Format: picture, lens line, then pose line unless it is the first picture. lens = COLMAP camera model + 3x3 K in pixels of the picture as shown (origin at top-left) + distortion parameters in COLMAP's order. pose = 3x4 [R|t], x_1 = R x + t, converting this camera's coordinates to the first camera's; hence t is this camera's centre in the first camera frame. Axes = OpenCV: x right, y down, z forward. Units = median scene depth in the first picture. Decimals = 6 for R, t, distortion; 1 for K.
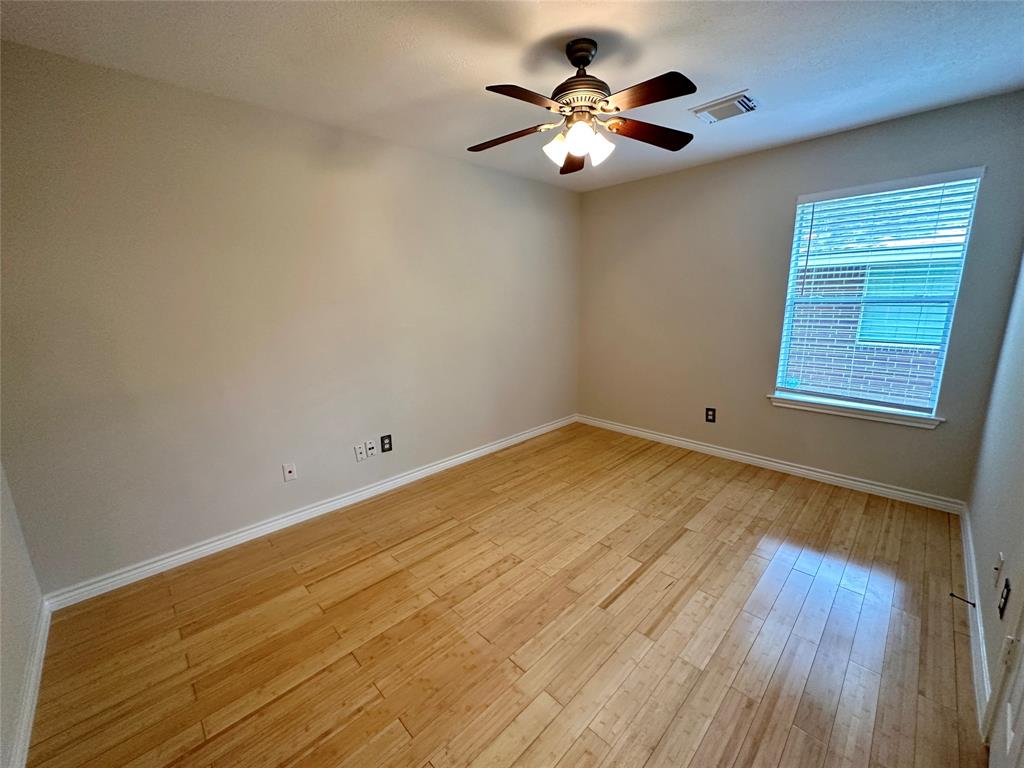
lens RADIAL K [[408.4, 0, 511.3], [0, 408.4, 383.8], [0, 0, 1]] dist [-0.003821, 0.001056]
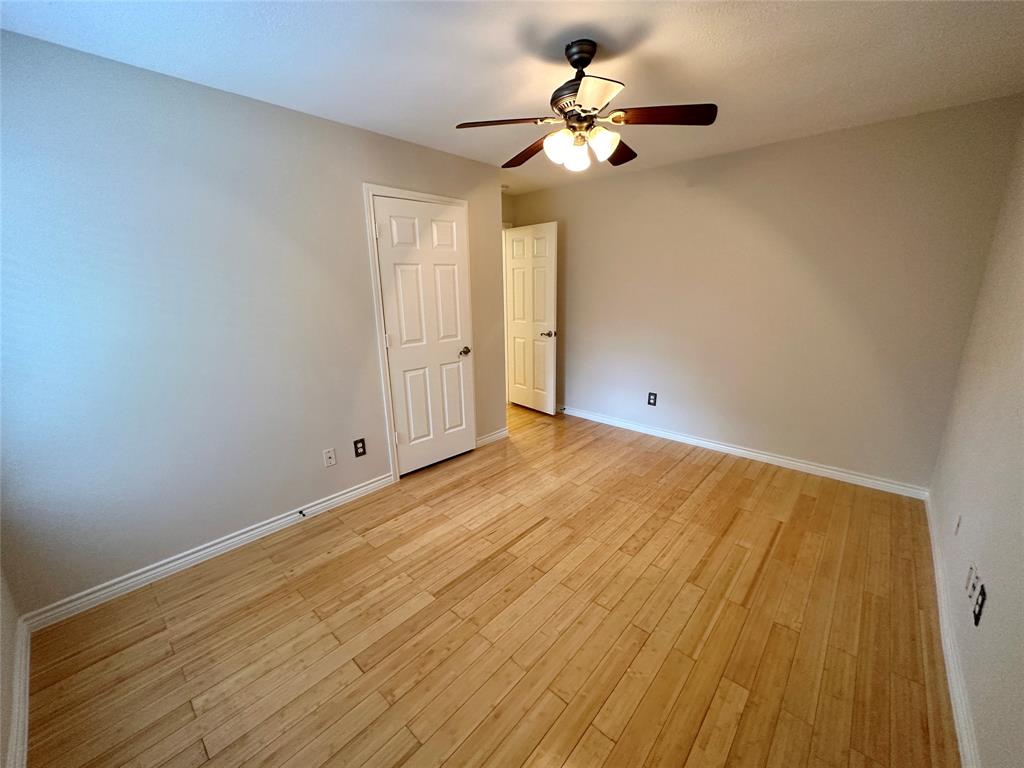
lens RADIAL K [[408.4, 0, 511.6], [0, 408.4, 383.4], [0, 0, 1]] dist [-0.003821, 0.001056]
pose [[-0.997520, 0.047565, -0.051870, 0.342222], [0.019871, 0.897395, 0.440781, -0.420650], [0.067513, 0.438657, -0.896115, 1.764218]]
